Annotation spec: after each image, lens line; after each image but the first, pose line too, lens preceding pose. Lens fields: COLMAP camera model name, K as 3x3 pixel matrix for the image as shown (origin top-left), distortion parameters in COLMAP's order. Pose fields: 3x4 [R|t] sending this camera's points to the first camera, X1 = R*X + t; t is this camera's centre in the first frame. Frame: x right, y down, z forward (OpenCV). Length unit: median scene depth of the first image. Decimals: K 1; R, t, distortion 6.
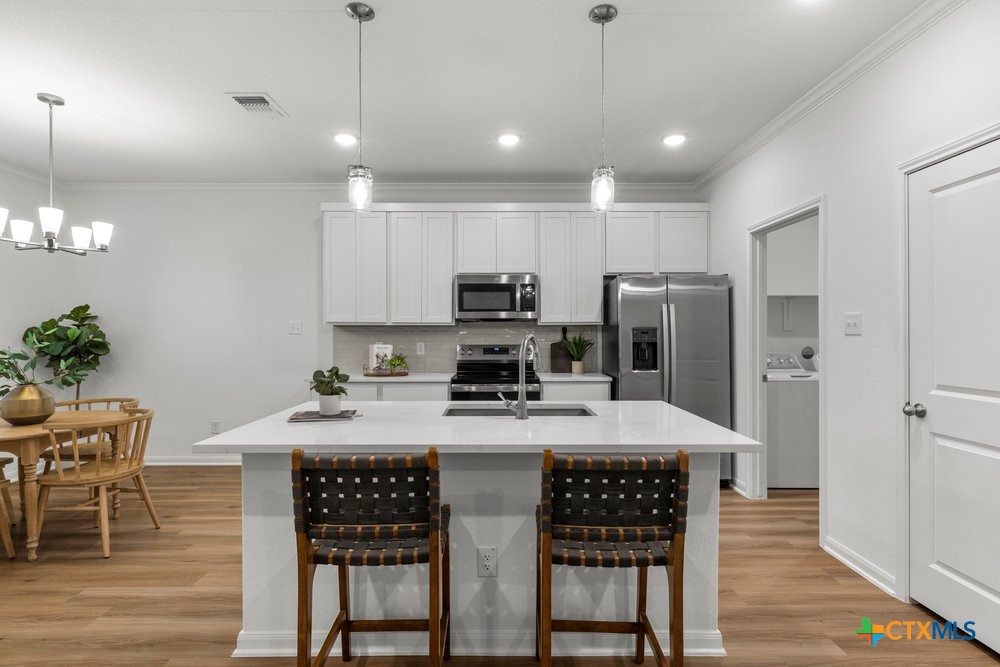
lens RADIAL K [[503.4, 0, 502.9], [0, 503.4, 338.4], [0, 0, 1]] dist [0.004096, -0.000273]
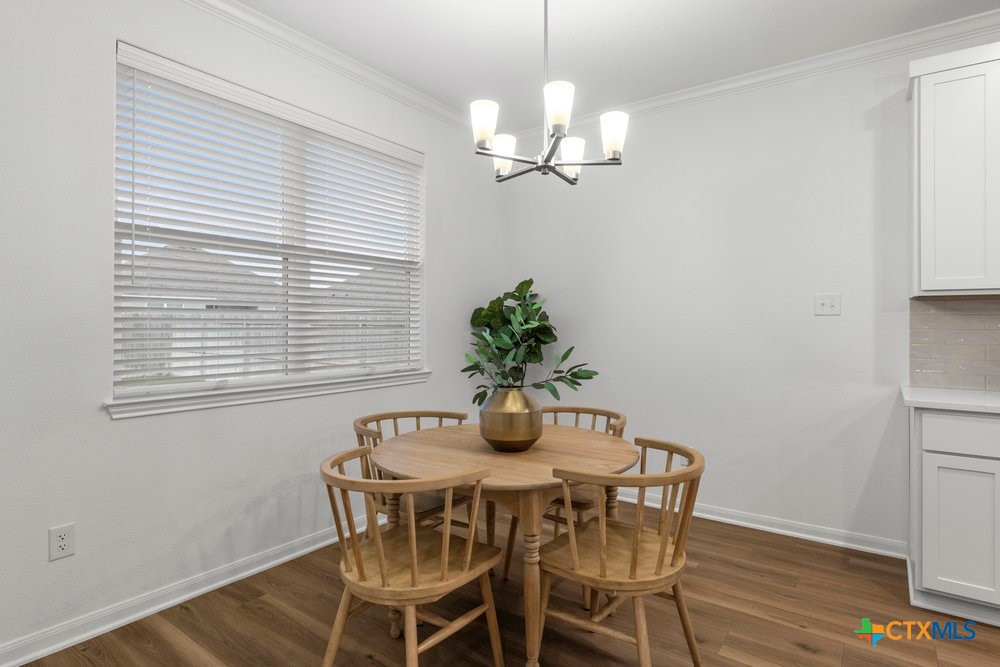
lens RADIAL K [[549.7, 0, 498.6], [0, 549.7, 327.8], [0, 0, 1]] dist [0.004276, 0.000251]
pose [[0.802932, 0.005467, -0.596046, -0.424682], [-0.009198, 0.999953, -0.003219, 0.014486], [0.596000, 0.008067, 0.802944, 0.340121]]
